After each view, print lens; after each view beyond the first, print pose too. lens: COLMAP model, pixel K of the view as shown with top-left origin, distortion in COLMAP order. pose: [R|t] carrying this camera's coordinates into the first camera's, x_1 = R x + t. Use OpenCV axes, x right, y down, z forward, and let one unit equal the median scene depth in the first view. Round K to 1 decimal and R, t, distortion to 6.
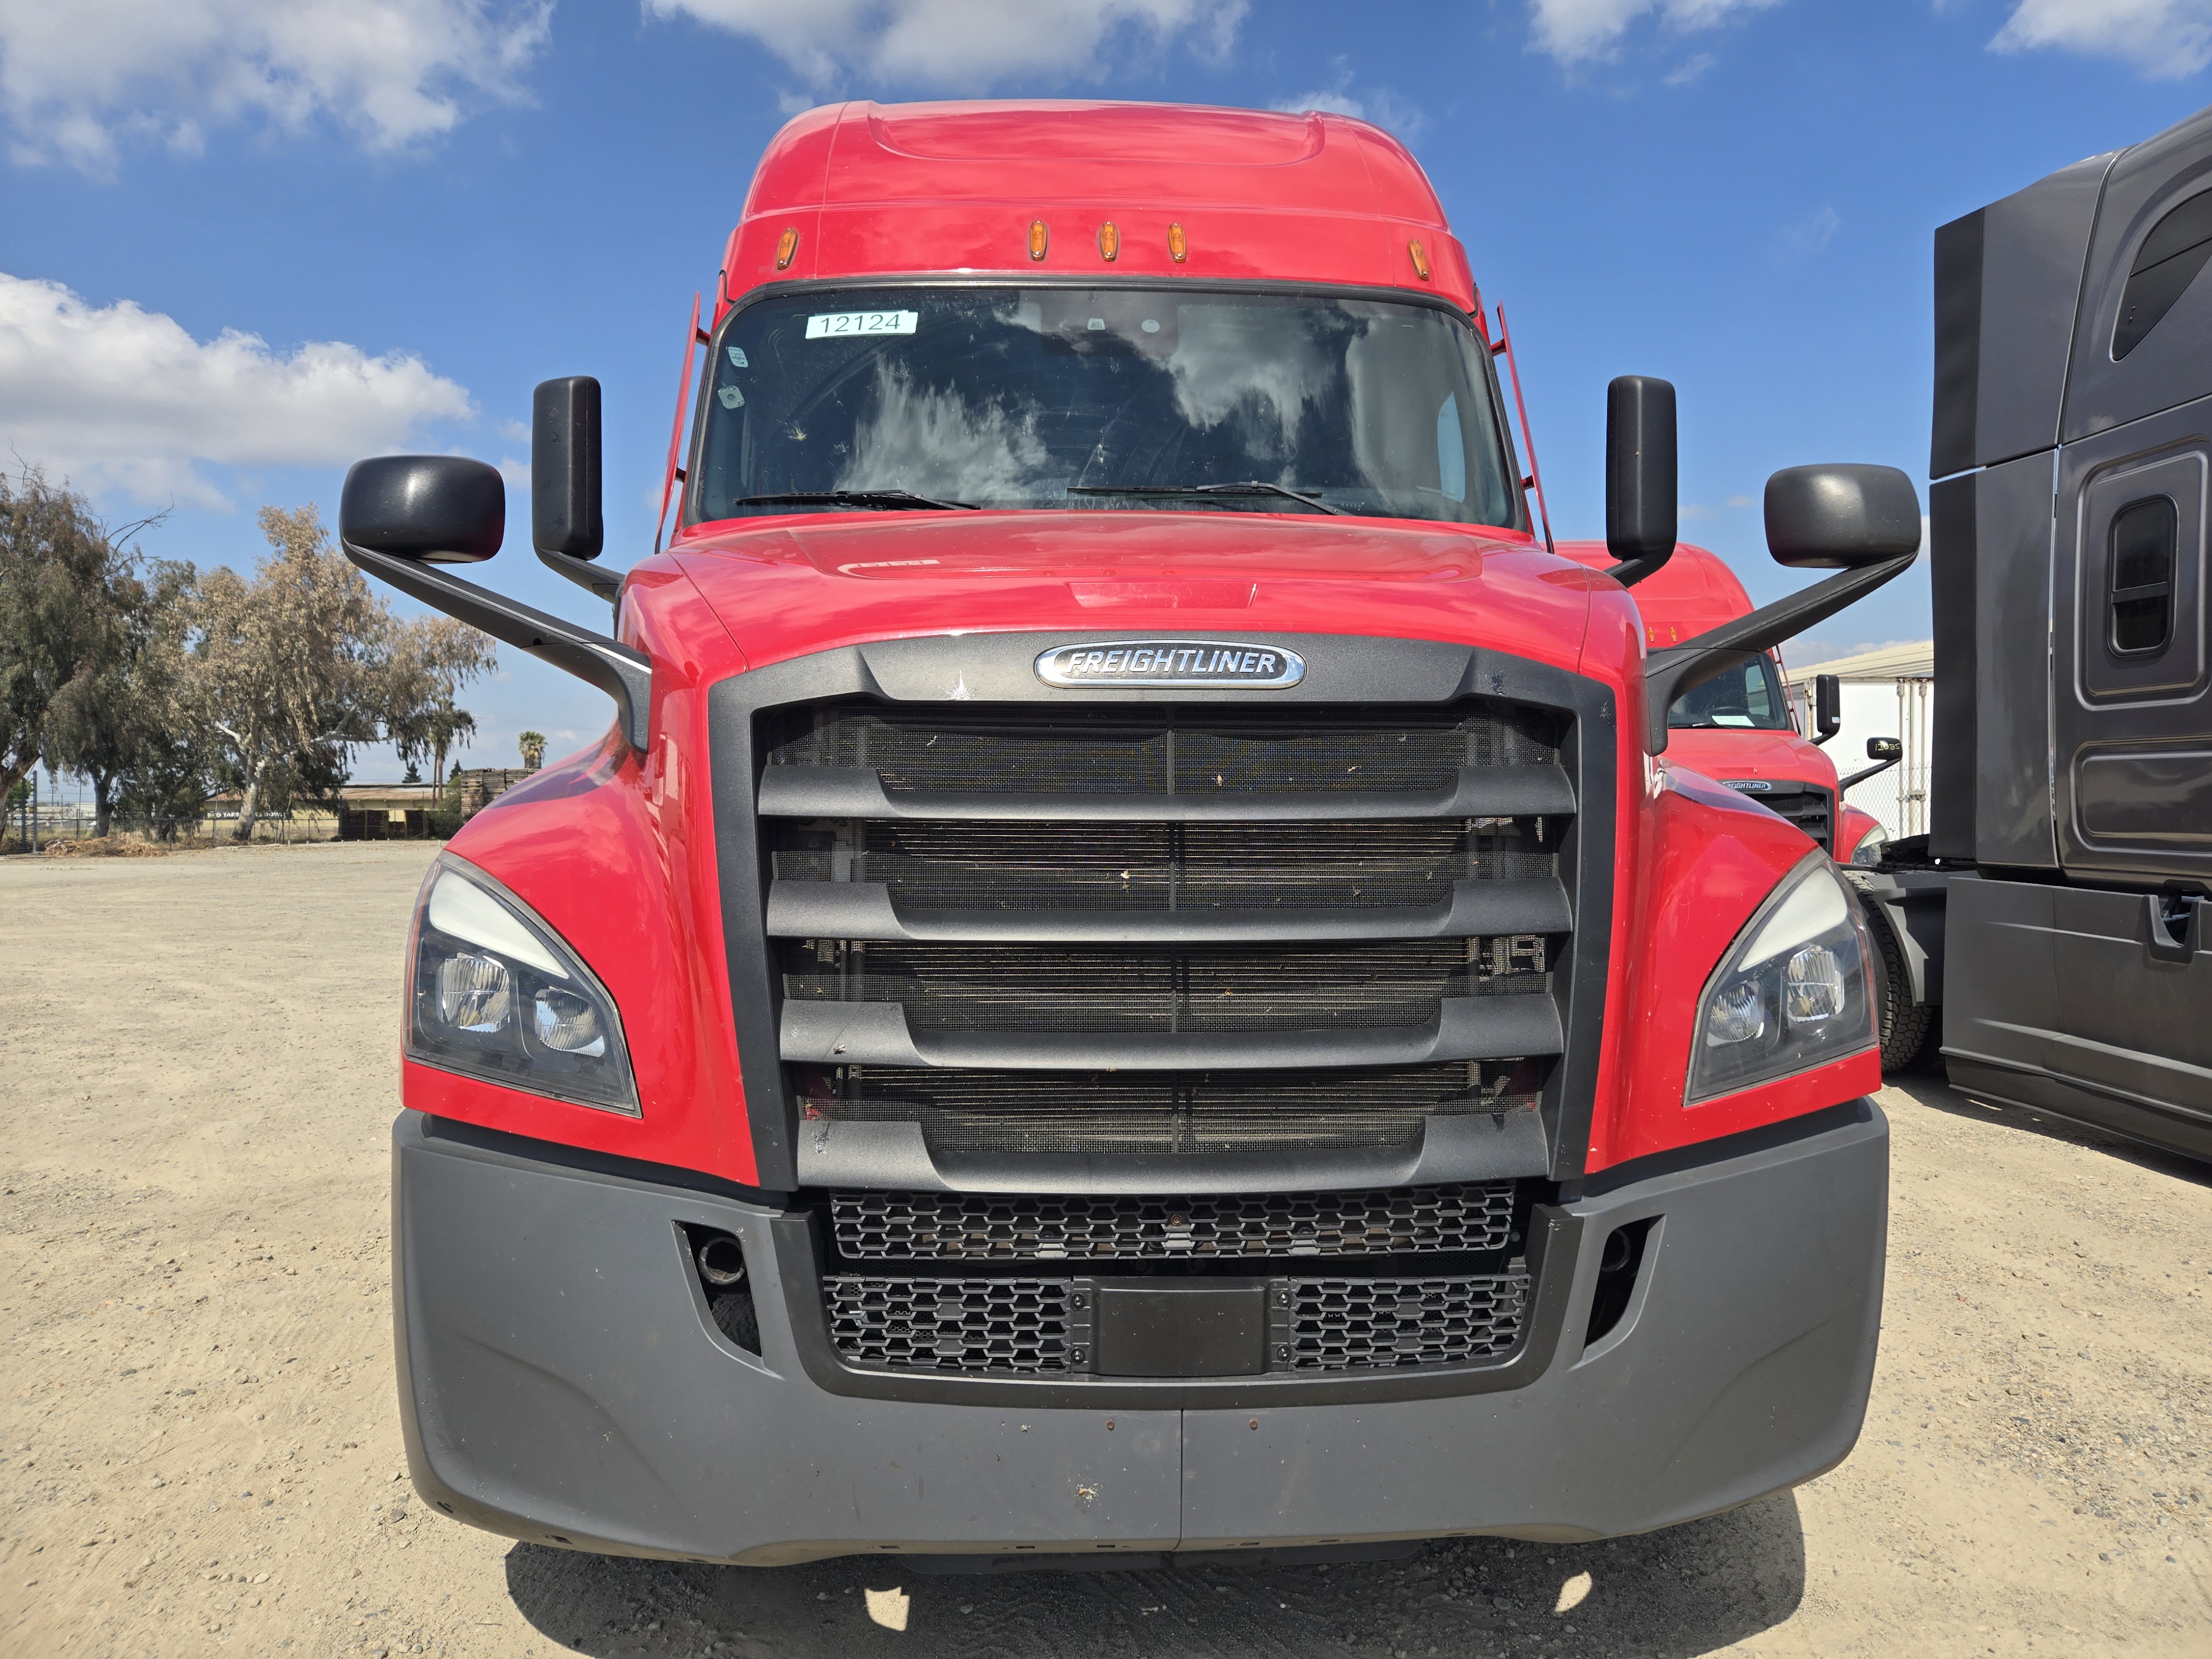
lens RADIAL K [[1454.0, 0, 1110.9], [0, 1454.0, 813.1], [0, 0, 1]] dist [0.071121, -0.047609]
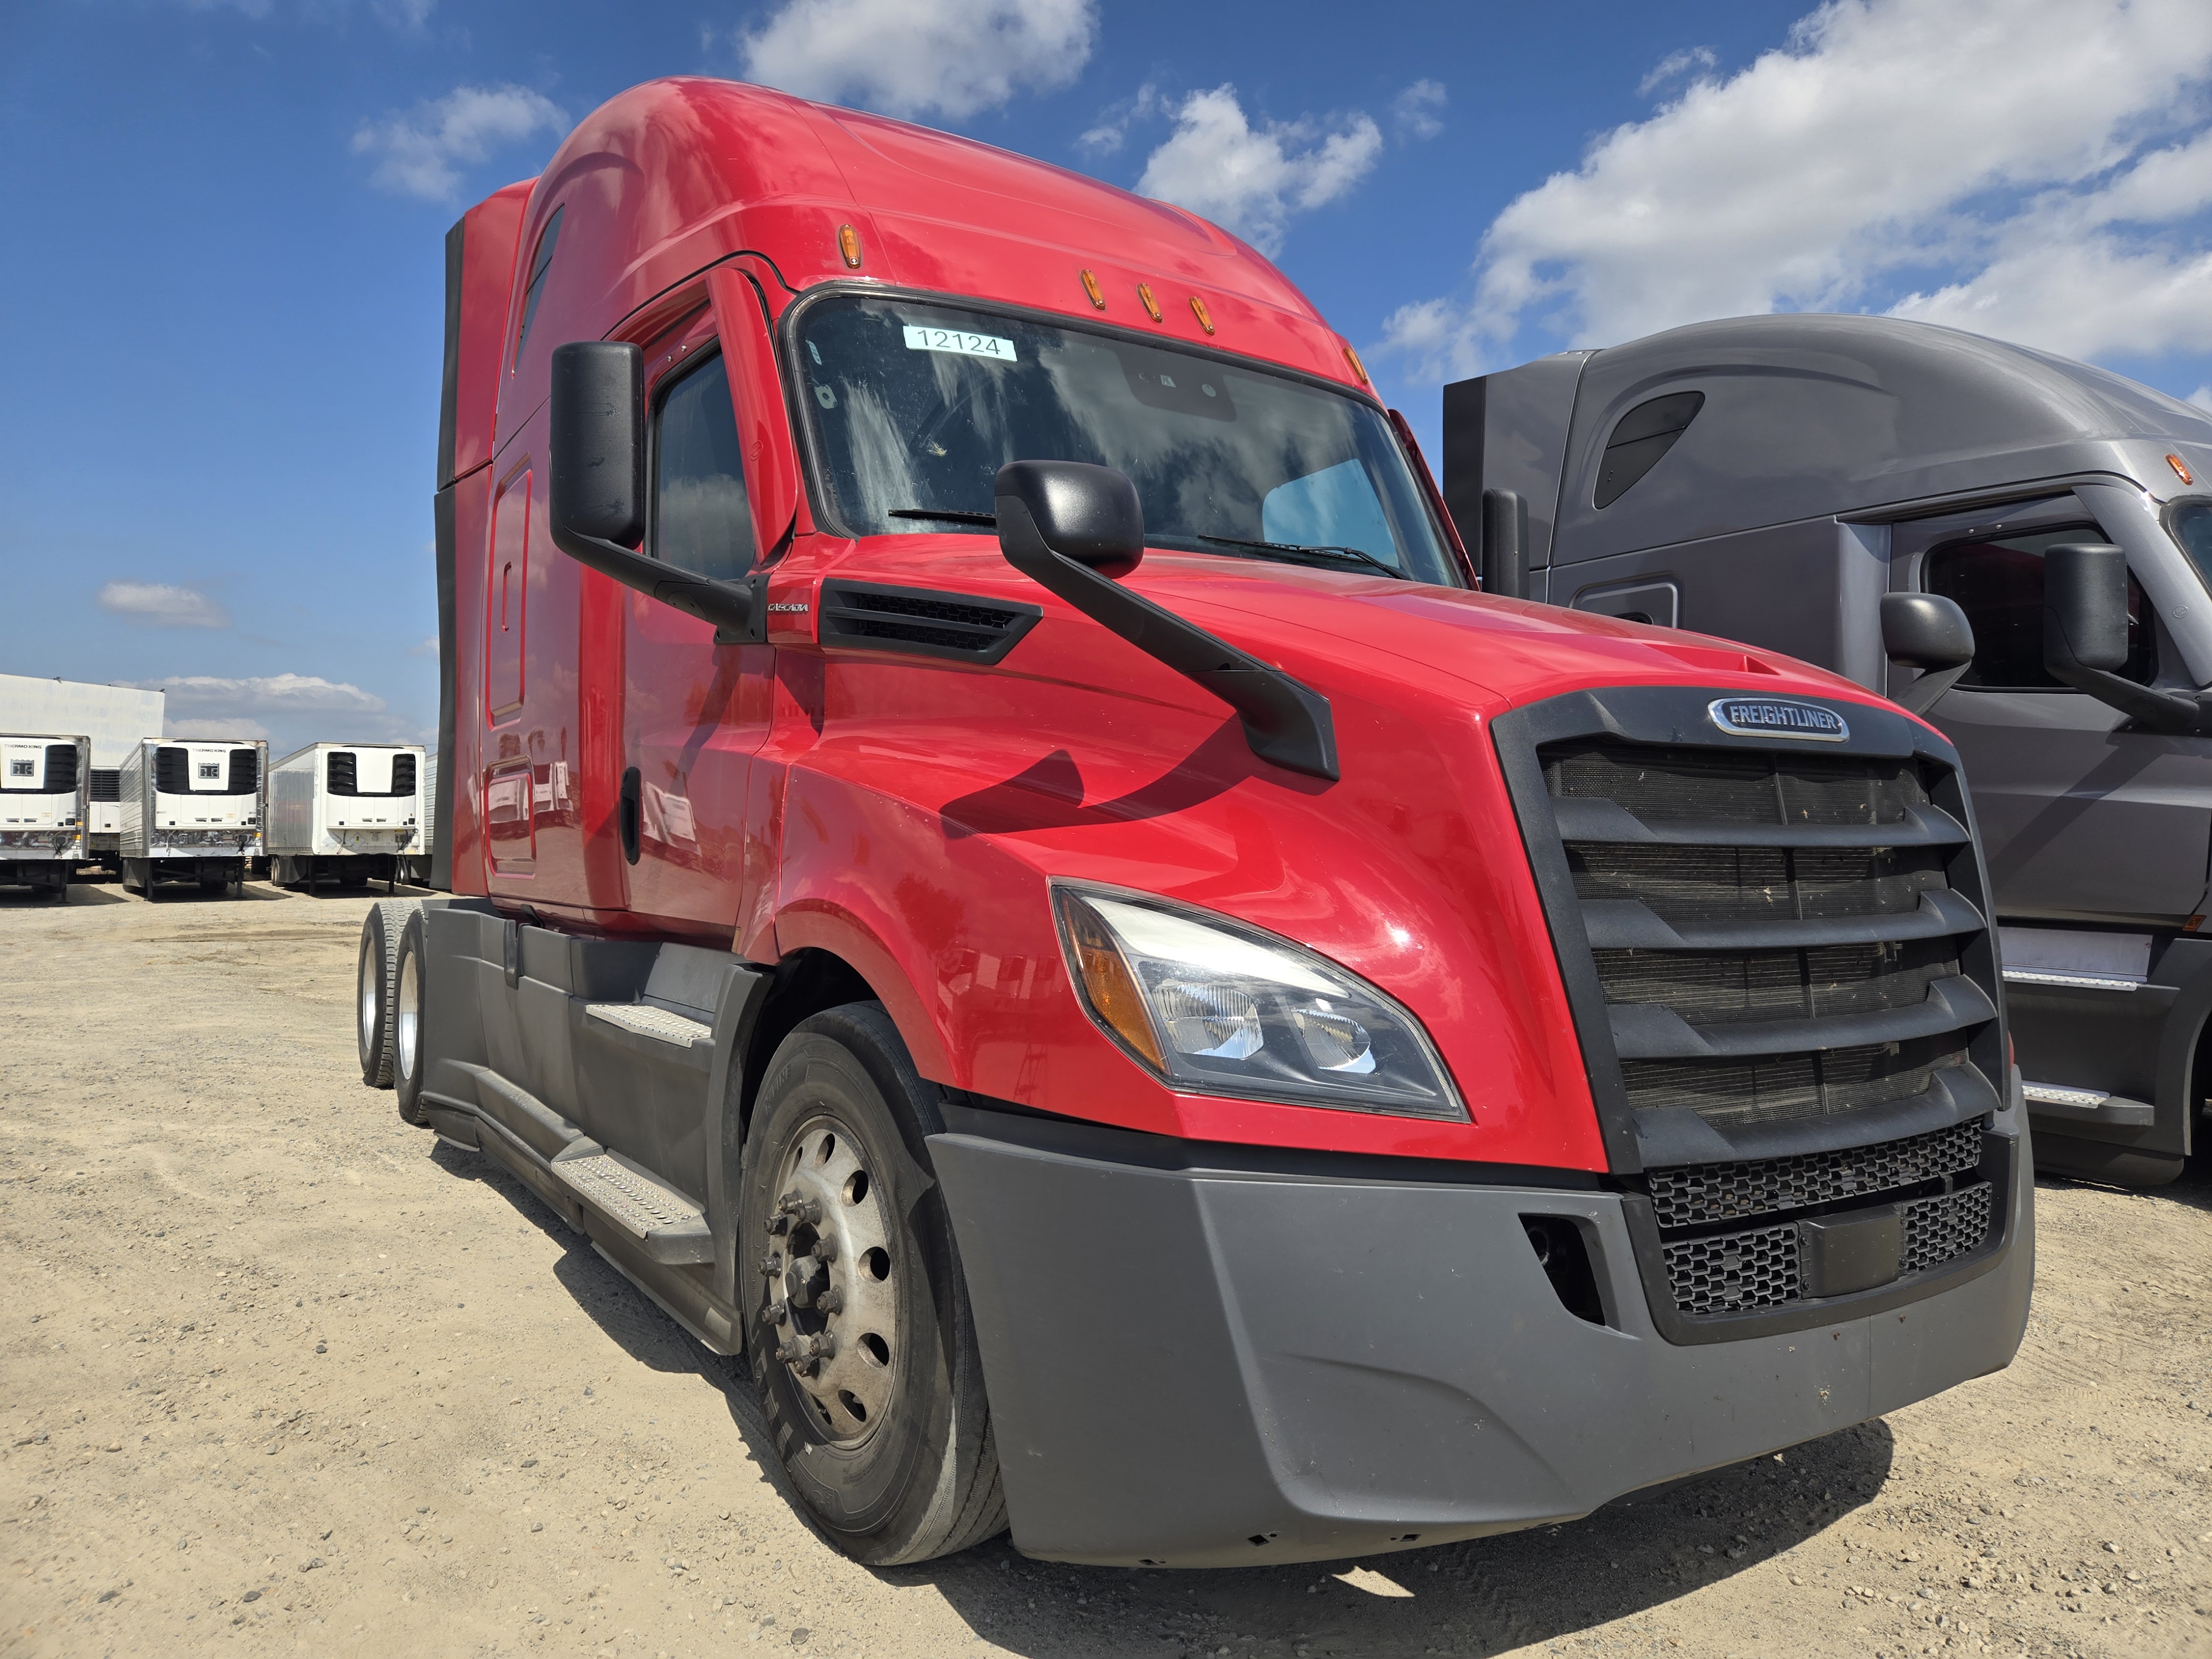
lens RADIAL K [[1469.1, 0, 1097.5], [0, 1469.1, 802.8], [0, 0, 1]] dist [0.029030, 0.000135]
pose [[0.872788, 0.016913, 0.487807, -1.105563], [-0.002946, 0.999564, -0.029386, 0.007094], [-0.488091, 0.024211, 0.872457, 0.195475]]
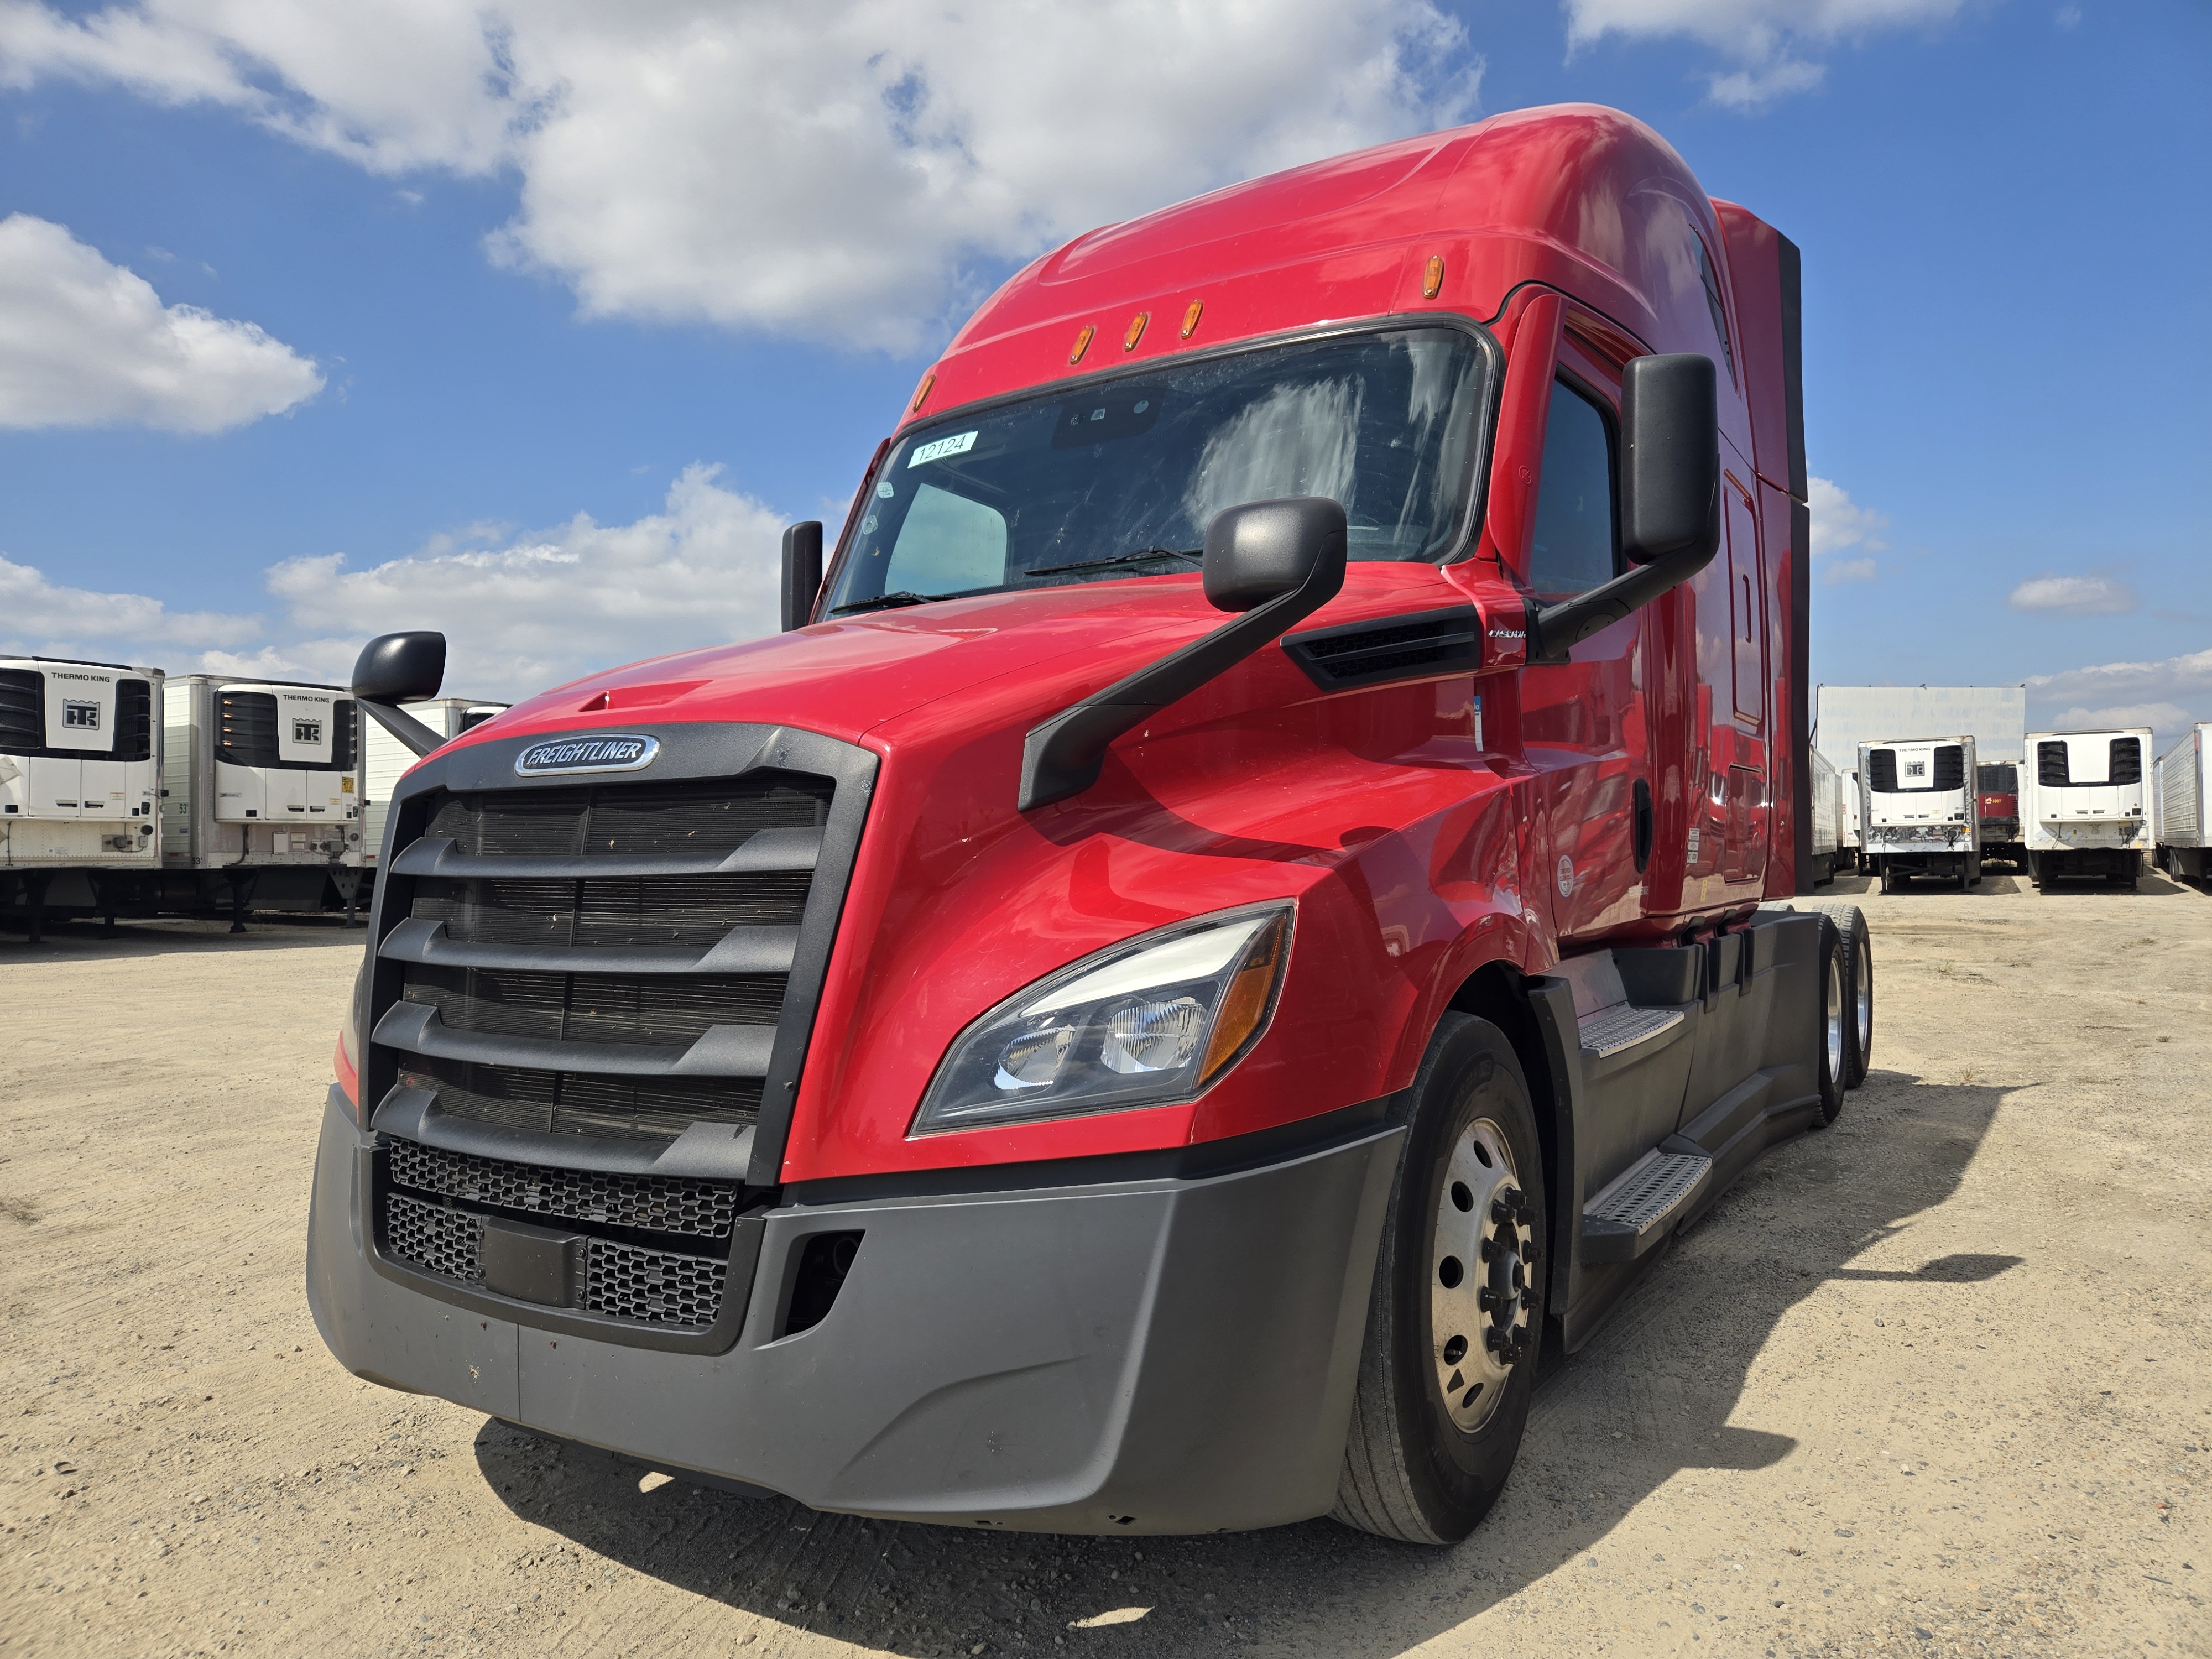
lens RADIAL K [[1457.0, 0, 1128.5], [0, 1457.0, 823.3], [0, 0, 1]] dist [0.063828, -0.045367]
pose [[0.826232, -0.018938, -0.563012, 1.205263], [0.011740, 0.999797, -0.016402, -0.014968], [0.563208, 0.006942, 0.826286, 0.200098]]
